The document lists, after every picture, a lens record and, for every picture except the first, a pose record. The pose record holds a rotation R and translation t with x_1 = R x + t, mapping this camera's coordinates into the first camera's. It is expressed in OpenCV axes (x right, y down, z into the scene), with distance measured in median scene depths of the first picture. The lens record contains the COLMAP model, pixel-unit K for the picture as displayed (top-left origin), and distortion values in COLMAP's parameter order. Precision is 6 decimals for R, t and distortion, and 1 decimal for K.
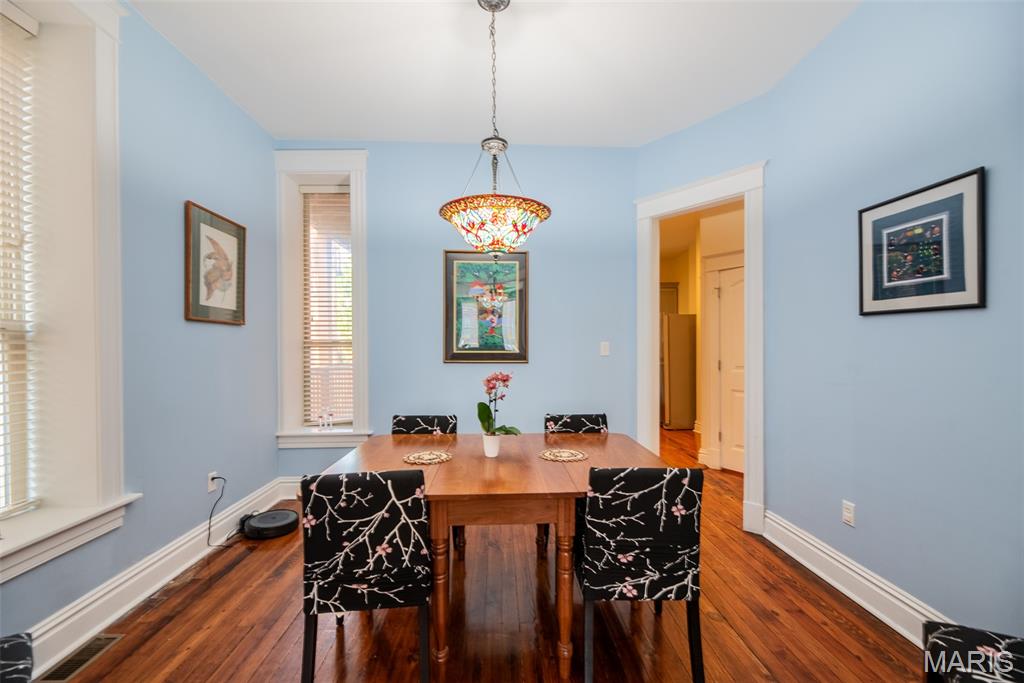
lens RADIAL K [[416.7, 0, 515.4], [0, 416.7, 347.8], [0, 0, 1]] dist [-0.000457, -0.000379]
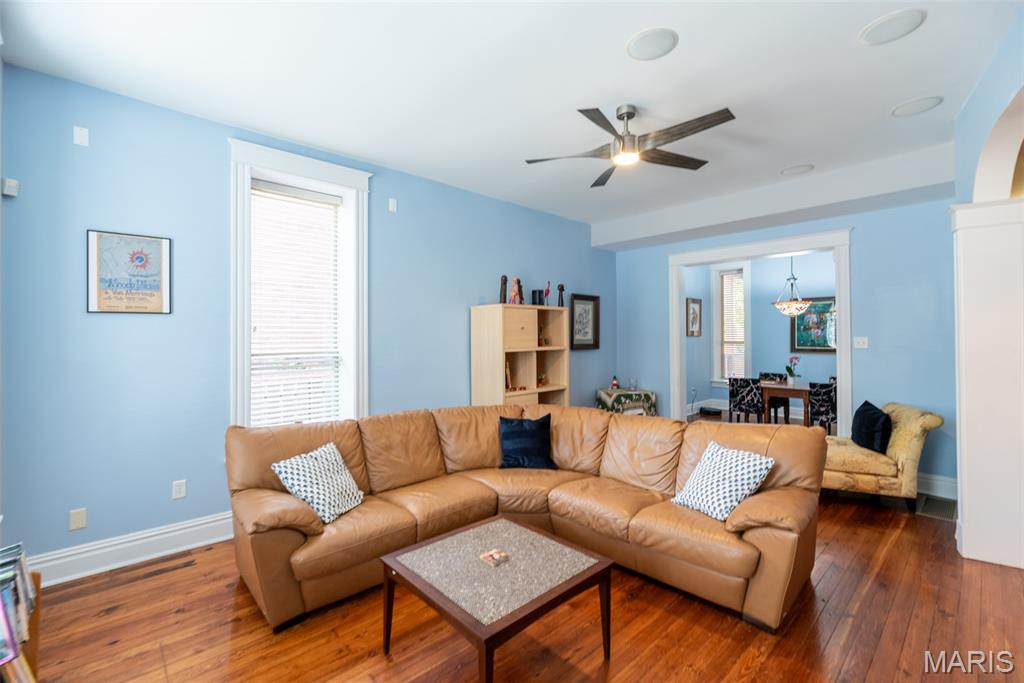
lens RADIAL K [[445.1, 0, 510.1], [0, 445.1, 336.6], [0, 0, 1]] dist [0.002484, 0.000133]
pose [[0.641826, 0.001791, -0.766848, 1.459299], [-0.000233, 0.999998, 0.002141, -0.113236], [0.766850, -0.001196, 0.641825, -3.440939]]
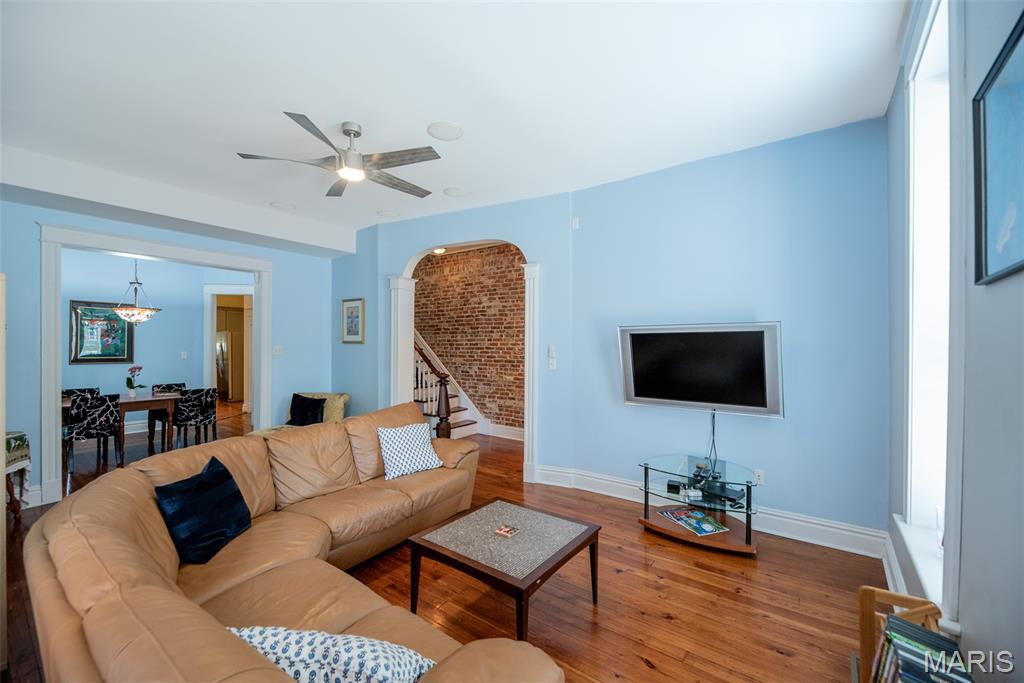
lens RADIAL K [[416.7, 0, 515.3], [0, 416.7, 345.4], [0, 0, 1]] dist [-0.000457, -0.000379]
pose [[0.629727, 0.005249, 0.776799, -0.807682], [-0.004184, 0.999986, -0.003365, -0.104668], [-0.776805, -0.001131, 0.629740, -3.581095]]
